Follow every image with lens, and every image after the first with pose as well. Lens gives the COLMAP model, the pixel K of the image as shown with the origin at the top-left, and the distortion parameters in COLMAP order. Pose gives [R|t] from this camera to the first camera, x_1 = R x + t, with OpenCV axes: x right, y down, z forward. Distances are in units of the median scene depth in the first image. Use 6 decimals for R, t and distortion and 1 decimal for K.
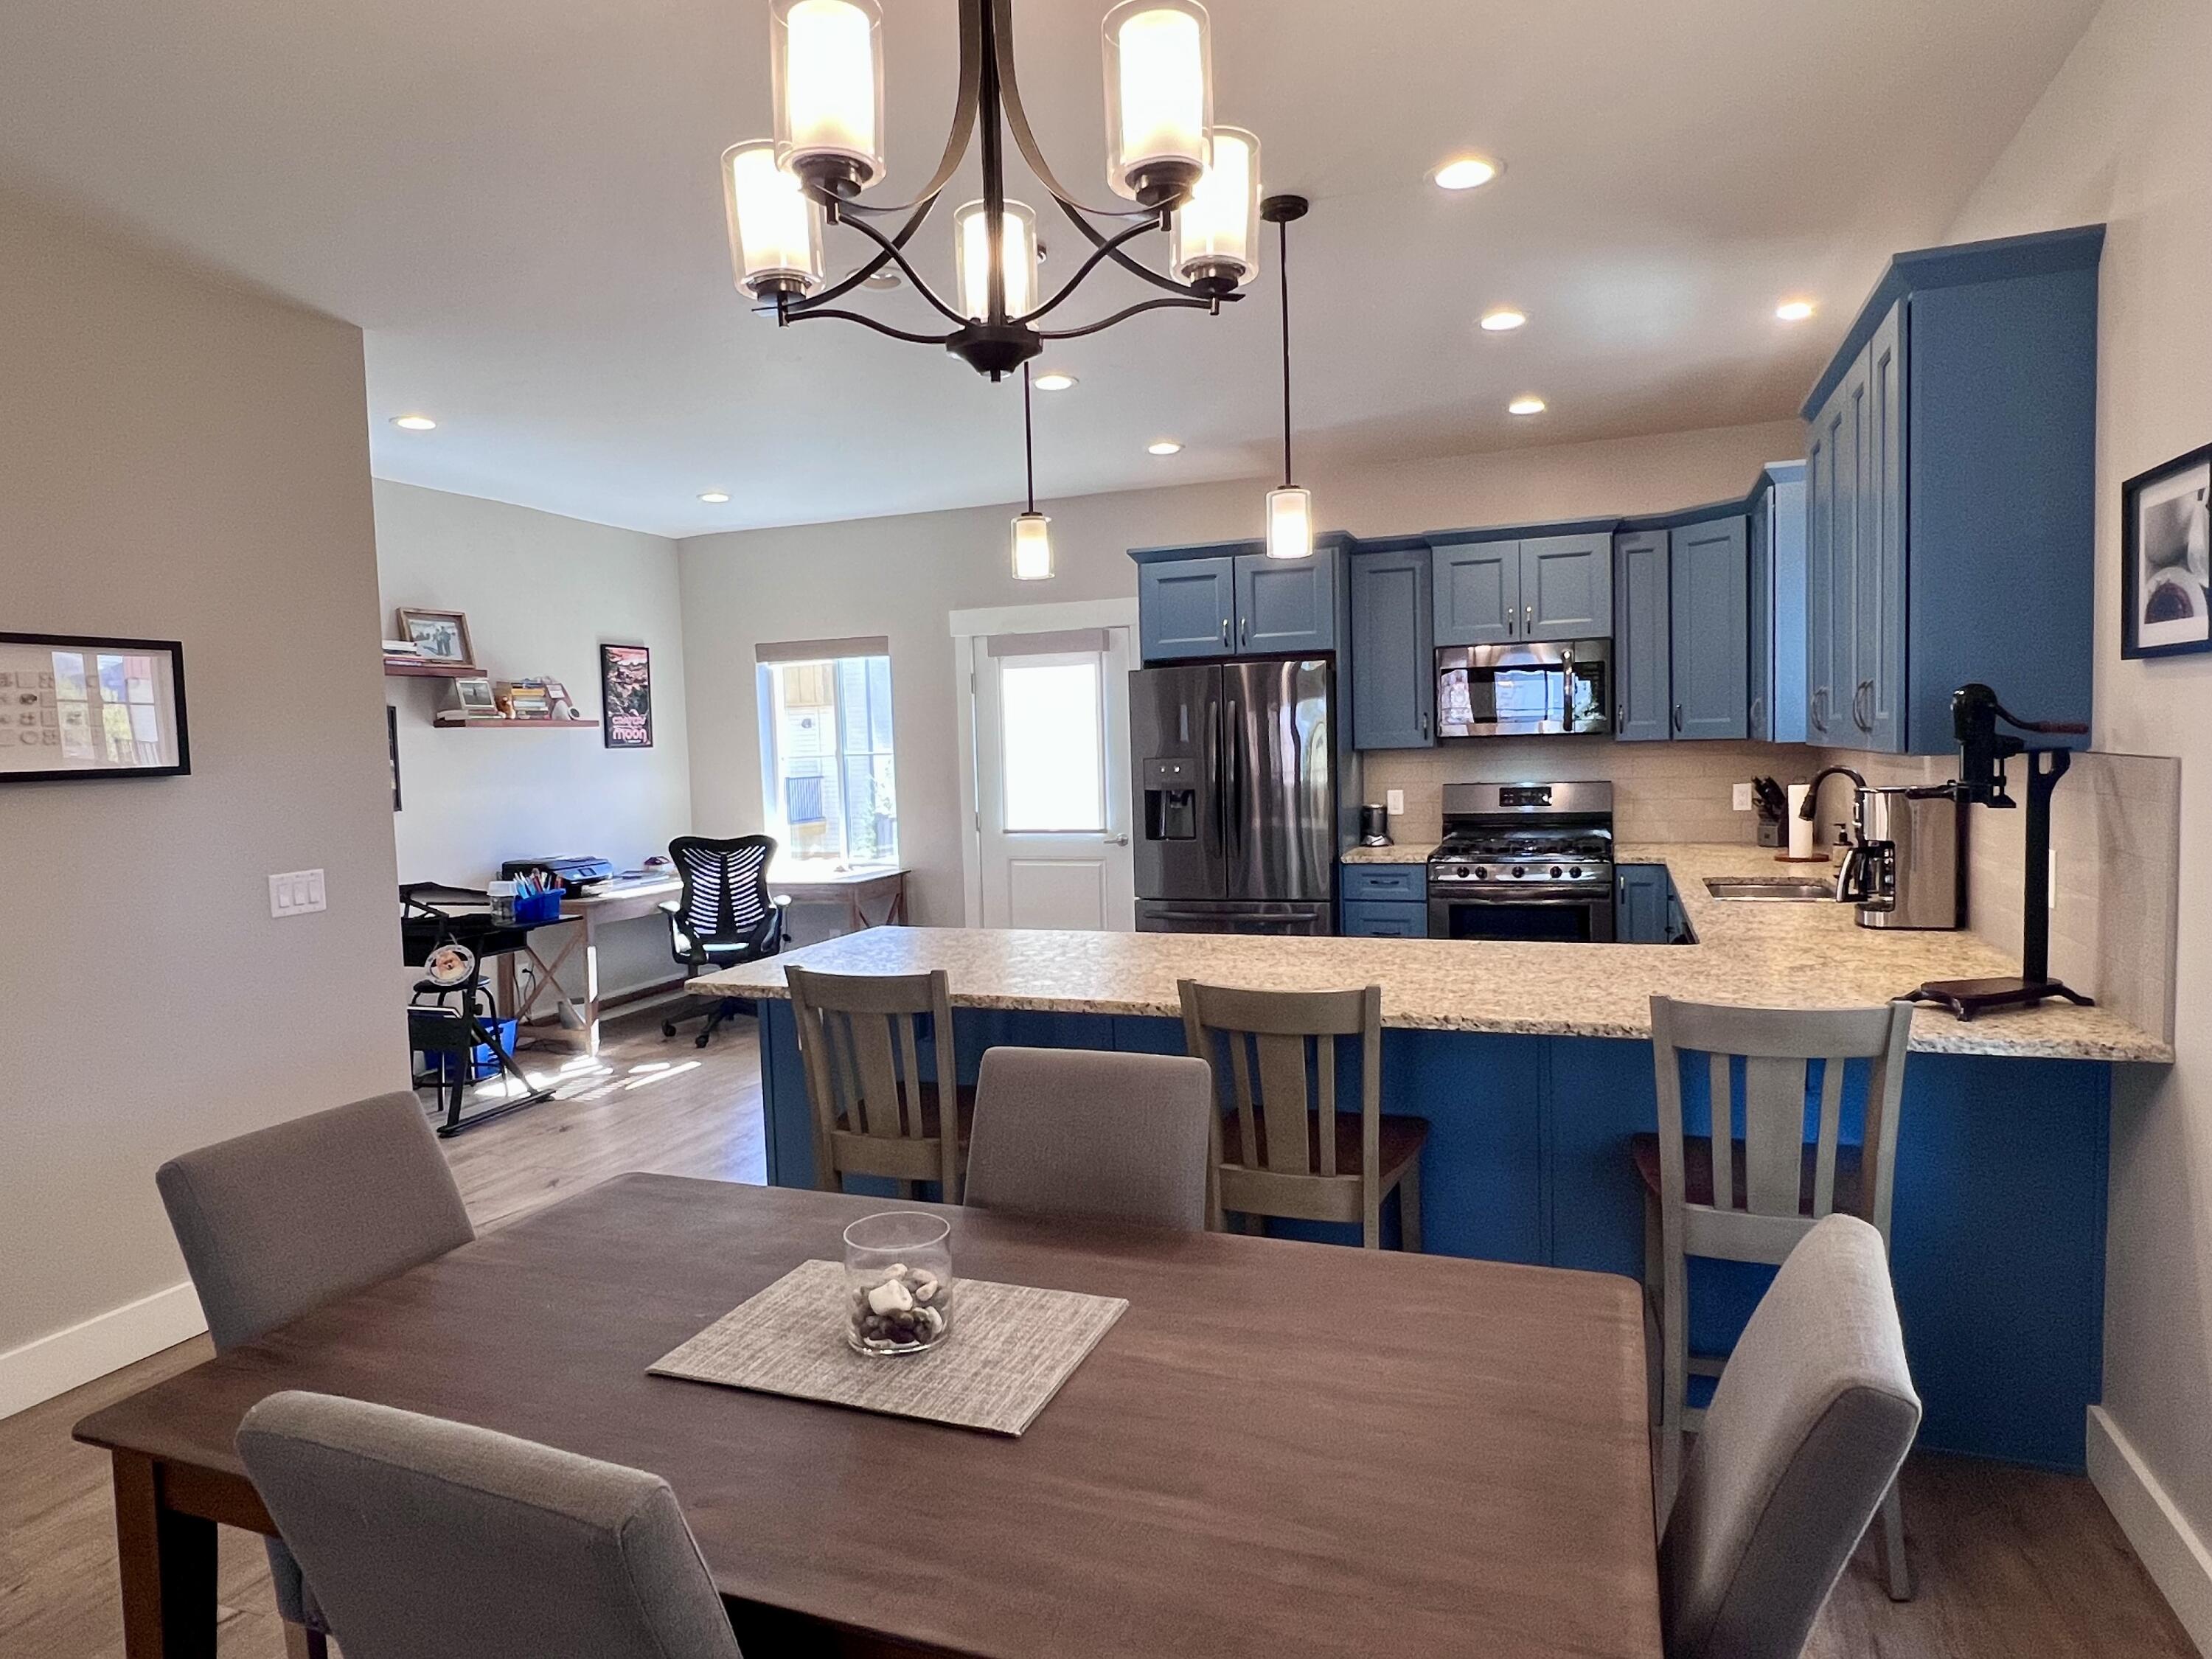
lens RADIAL K [[1335.9, 0, 1094.8], [0, 1335.9, 819.8], [0, 0, 1]] dist [0.012691, -0.008419]
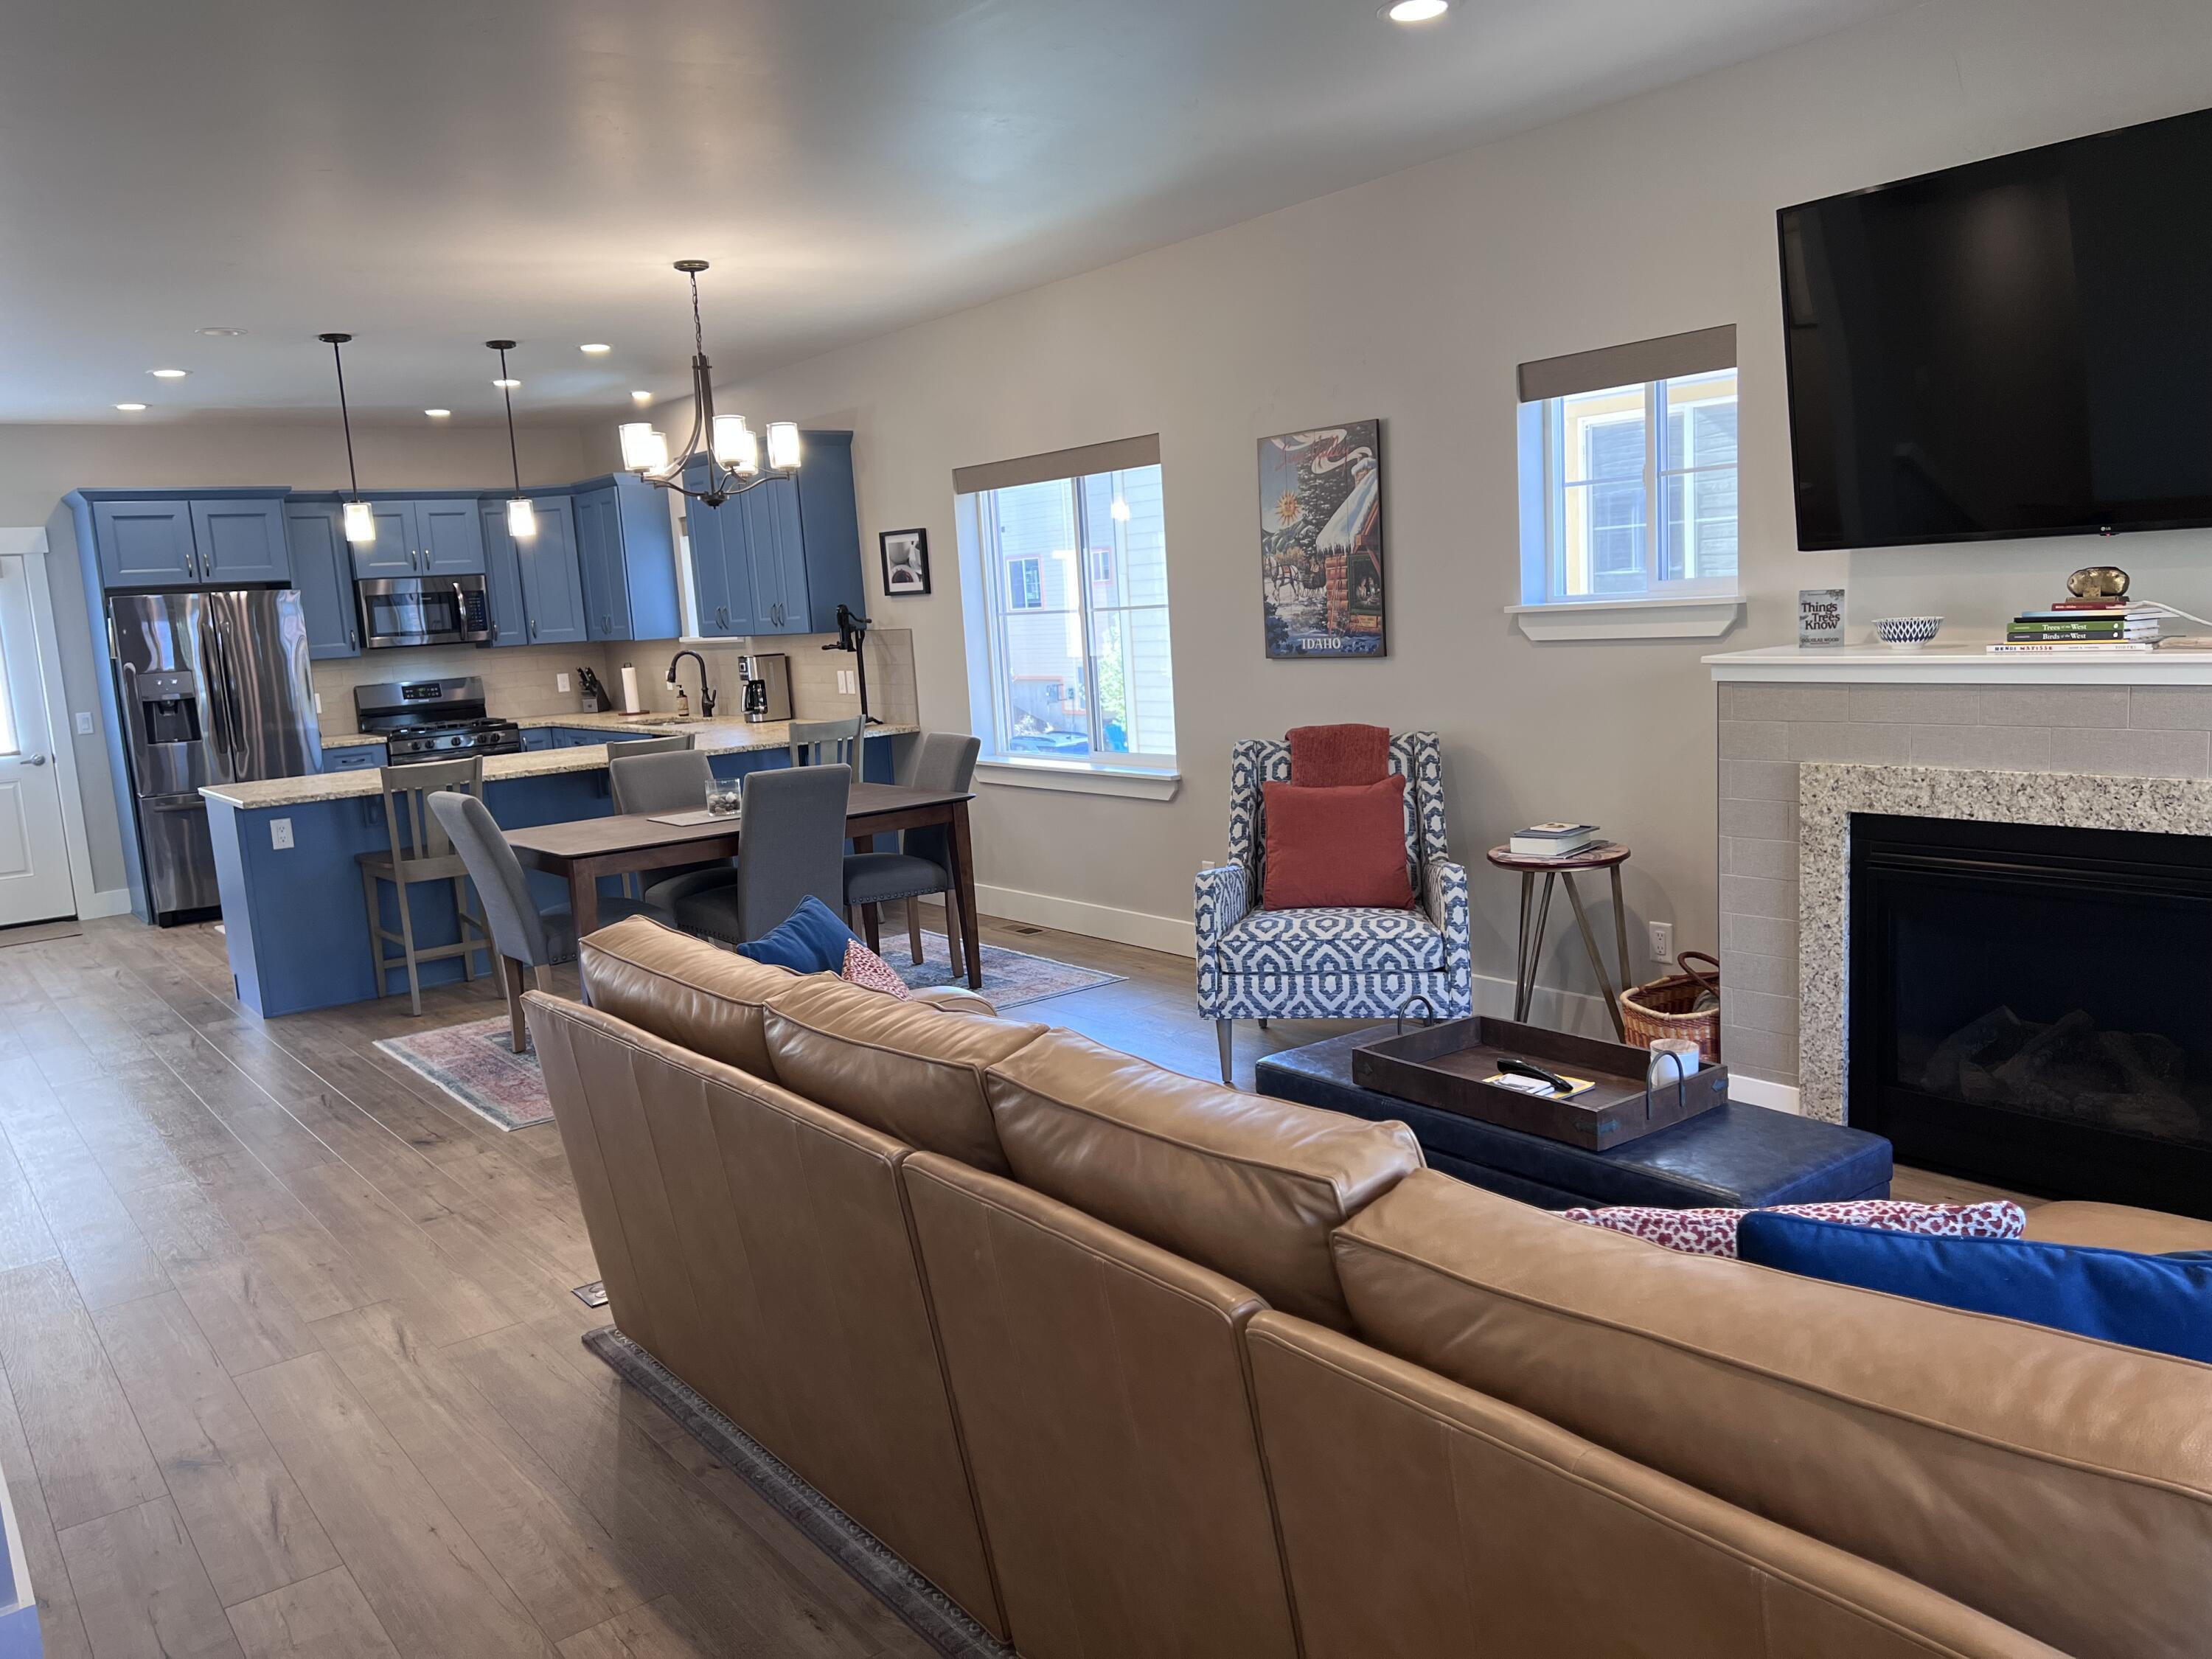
lens RADIAL K [[1661.4, 0, 1090.1], [0, 1661.4, 829.6], [0, 0, 1]] dist [0.081835, -0.073952]
pose [[0.525182, -0.122319, 0.842153, -0.720291], [0.098031, 0.991724, 0.082910, 0.043151], [-0.845325, 0.039014, 0.532827, -0.433593]]
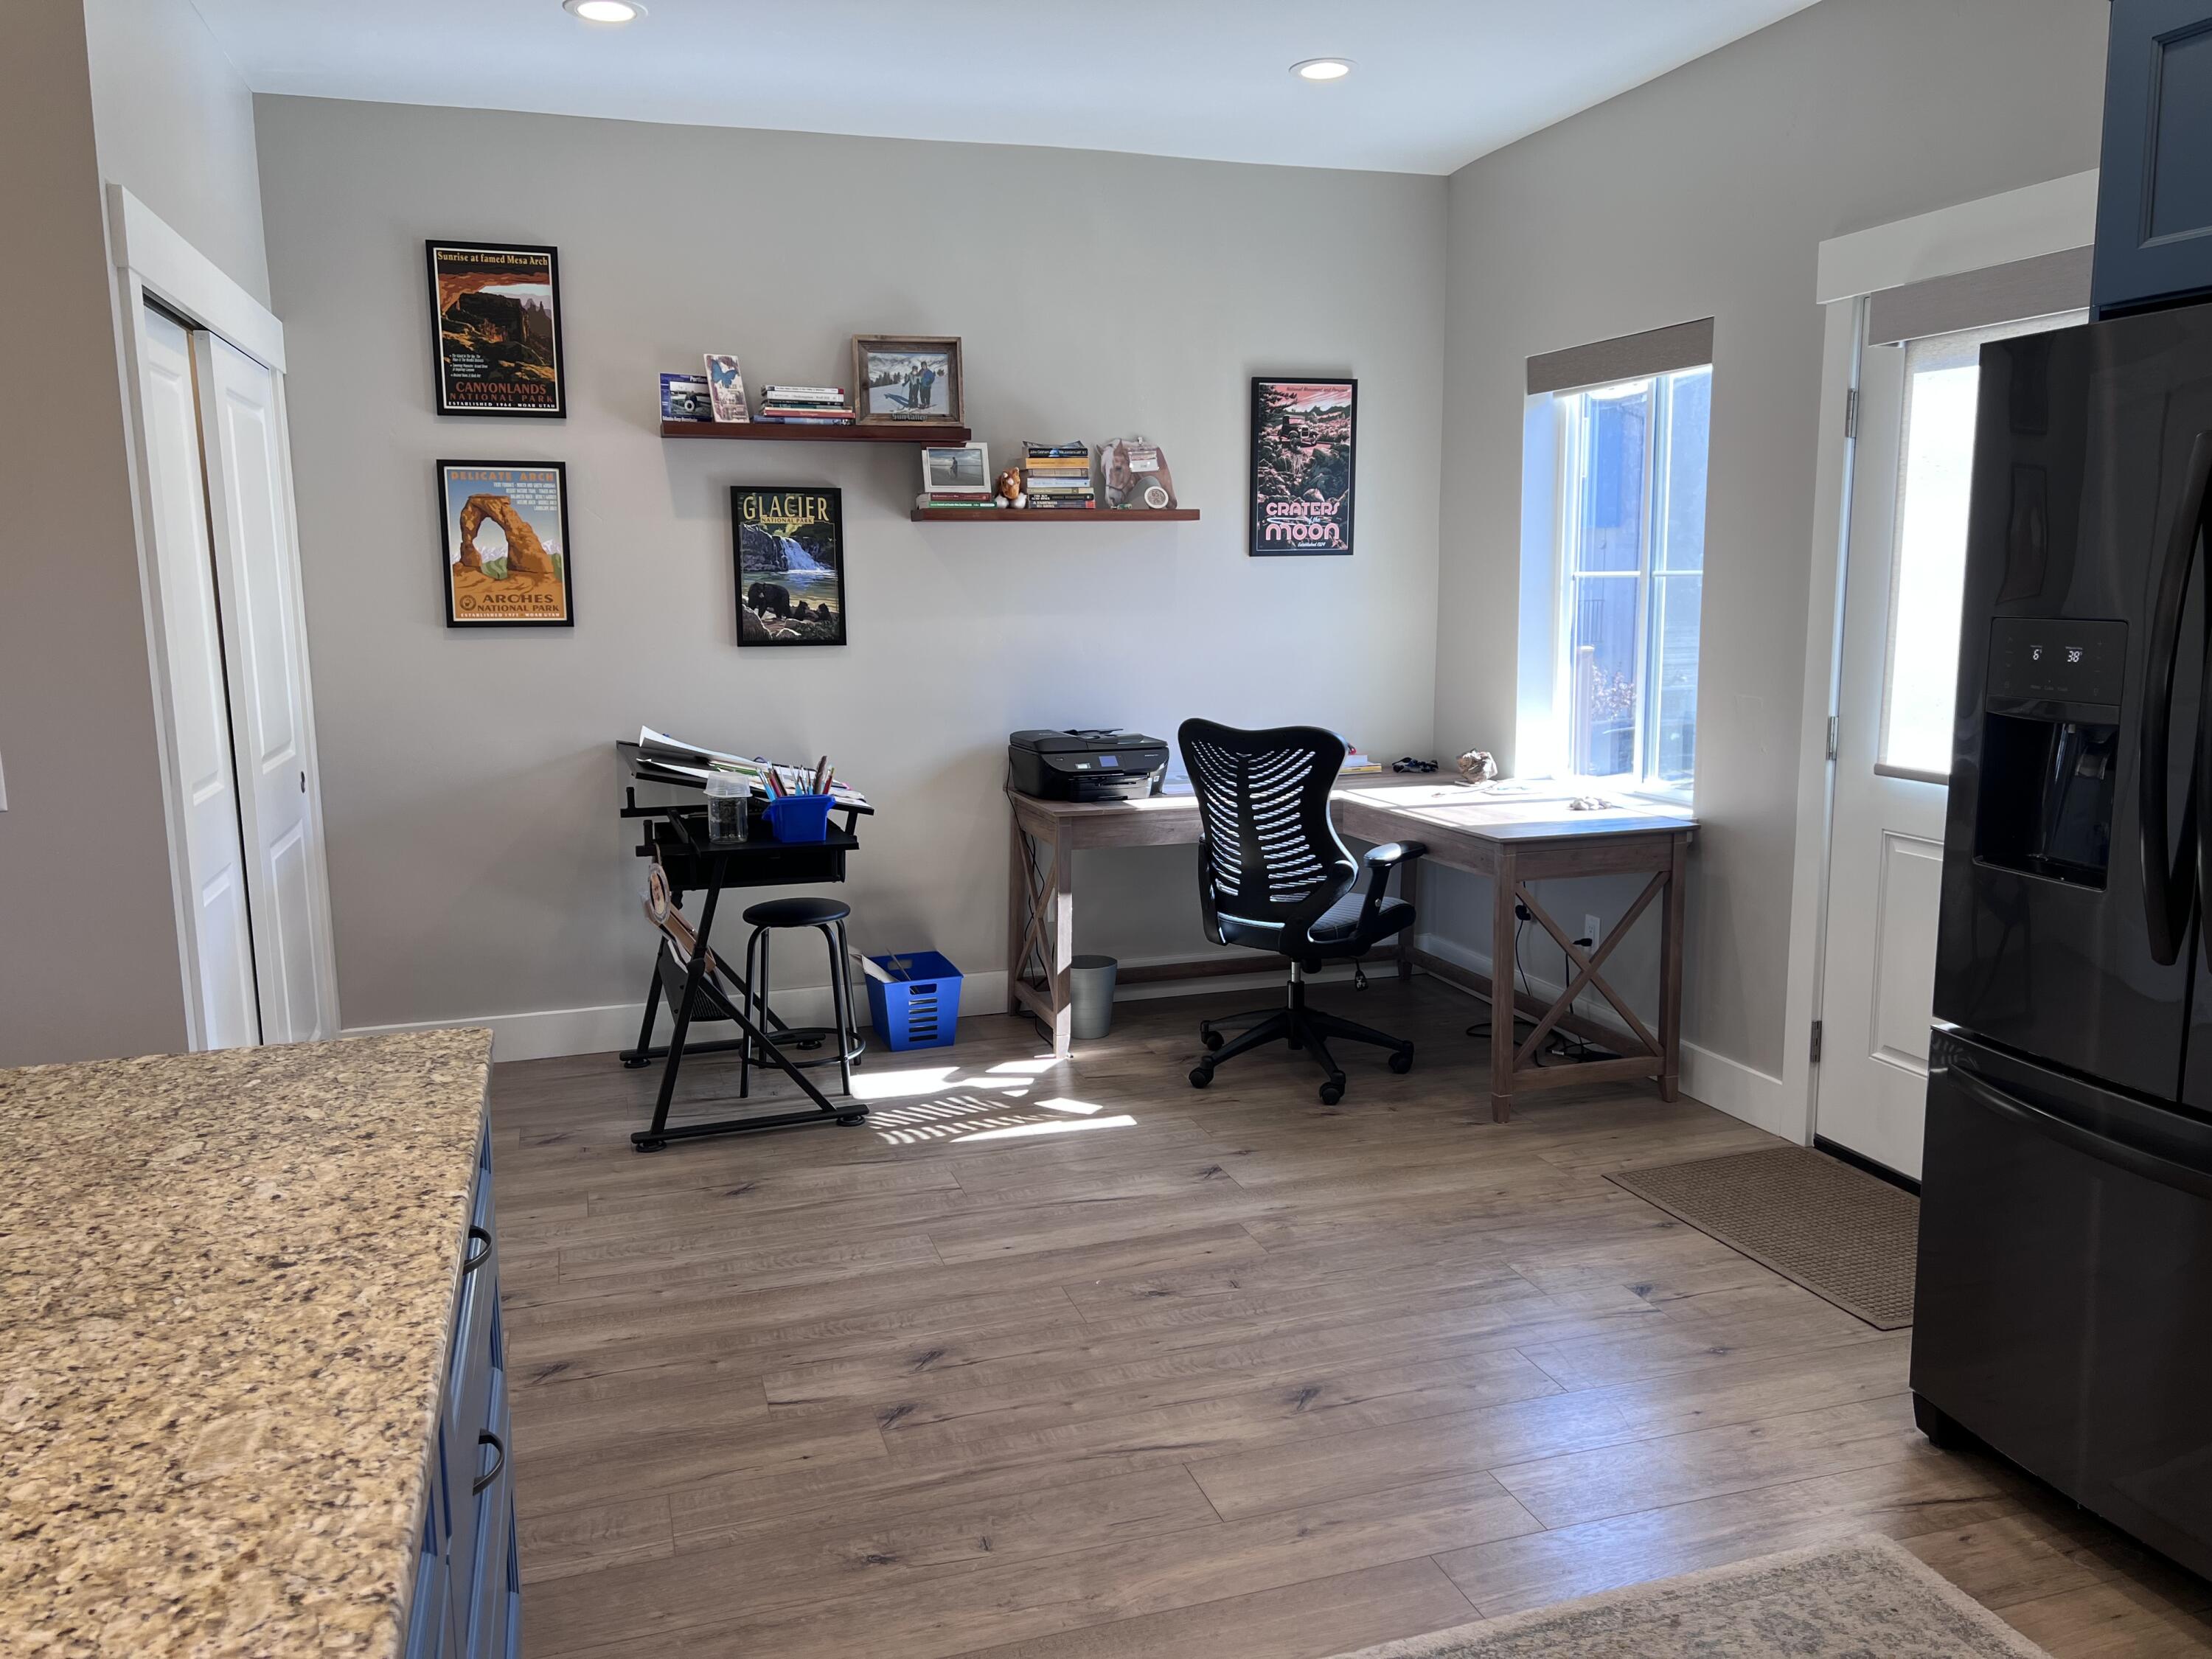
lens RADIAL K [[1661.4, 0, 1089.8], [0, 1661.4, 829.6], [0, 0, 1]] dist [0.081835, -0.073952]
pose [[0.623233, 0.145001, -0.768476, 0.209284], [-0.054618, 0.988331, 0.142190, -0.038299], [0.780126, -0.046644, 0.623881, 0.522553]]
